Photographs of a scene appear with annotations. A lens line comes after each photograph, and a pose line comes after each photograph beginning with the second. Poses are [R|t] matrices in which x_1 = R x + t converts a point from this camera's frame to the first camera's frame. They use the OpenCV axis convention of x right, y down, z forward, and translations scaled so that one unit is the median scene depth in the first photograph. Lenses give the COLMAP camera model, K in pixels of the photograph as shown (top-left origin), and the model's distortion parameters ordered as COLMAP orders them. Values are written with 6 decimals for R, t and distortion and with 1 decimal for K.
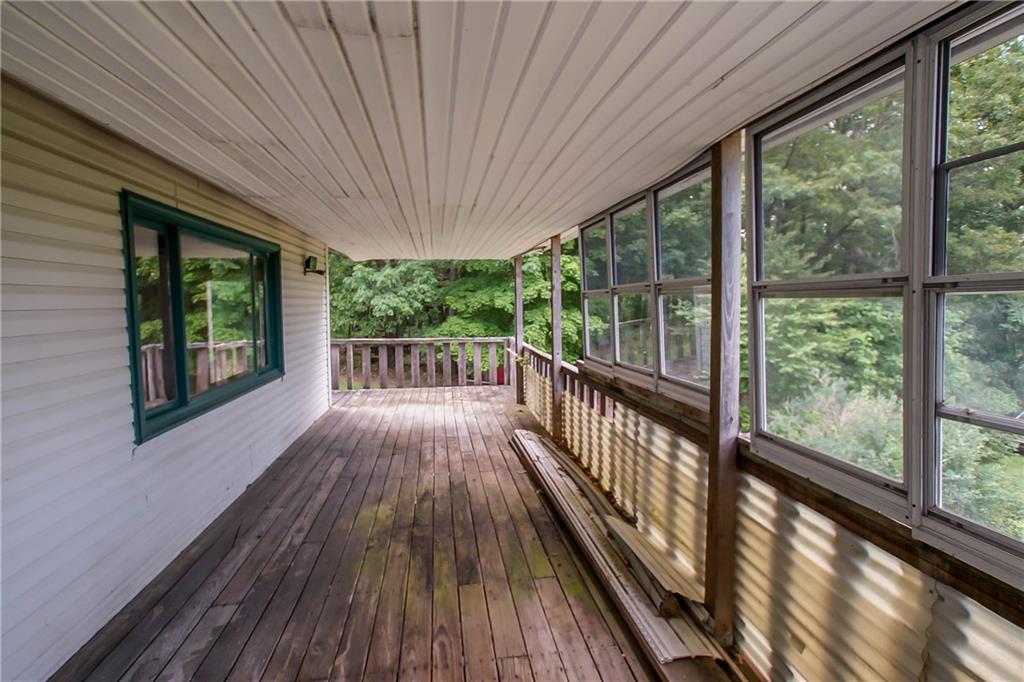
lens RADIAL K [[484.1, 0, 514.0], [0, 484.1, 333.6], [0, 0, 1]] dist [-0.014397, 0.029398]
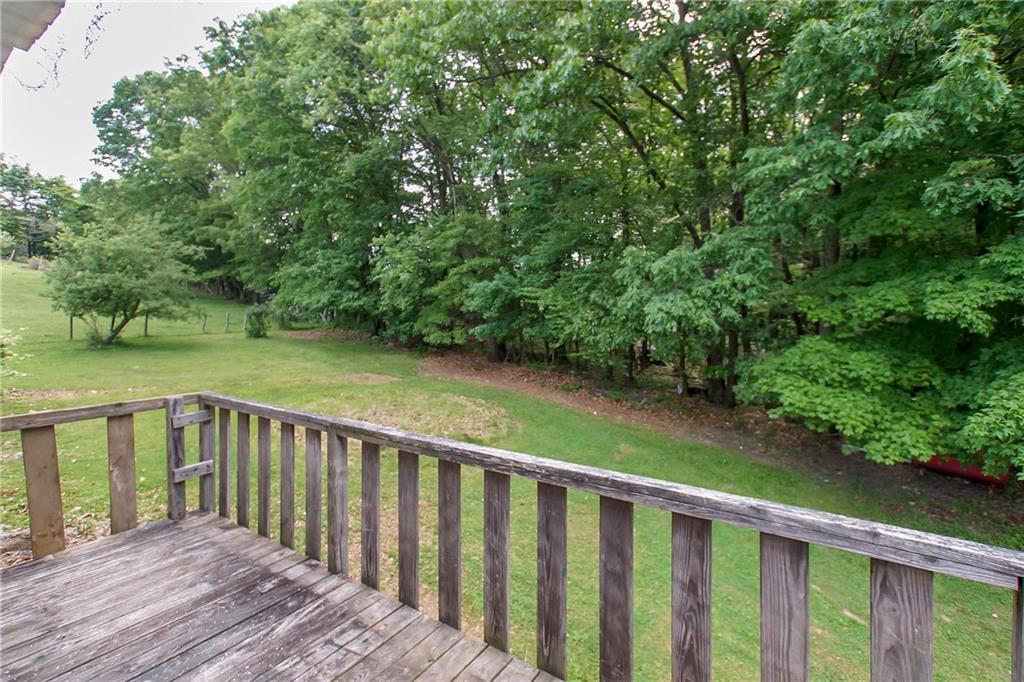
lens RADIAL K [[484.1, 0, 514.0], [0, 484.1, 333.6], [0, 0, 1]] dist [-0.014397, 0.029398]
pose [[0.736676, 0.030809, -0.675543, -0.016307], [-0.041420, 0.999142, 0.000399, -0.026803], [0.674976, 0.027687, 0.737320, 0.448669]]
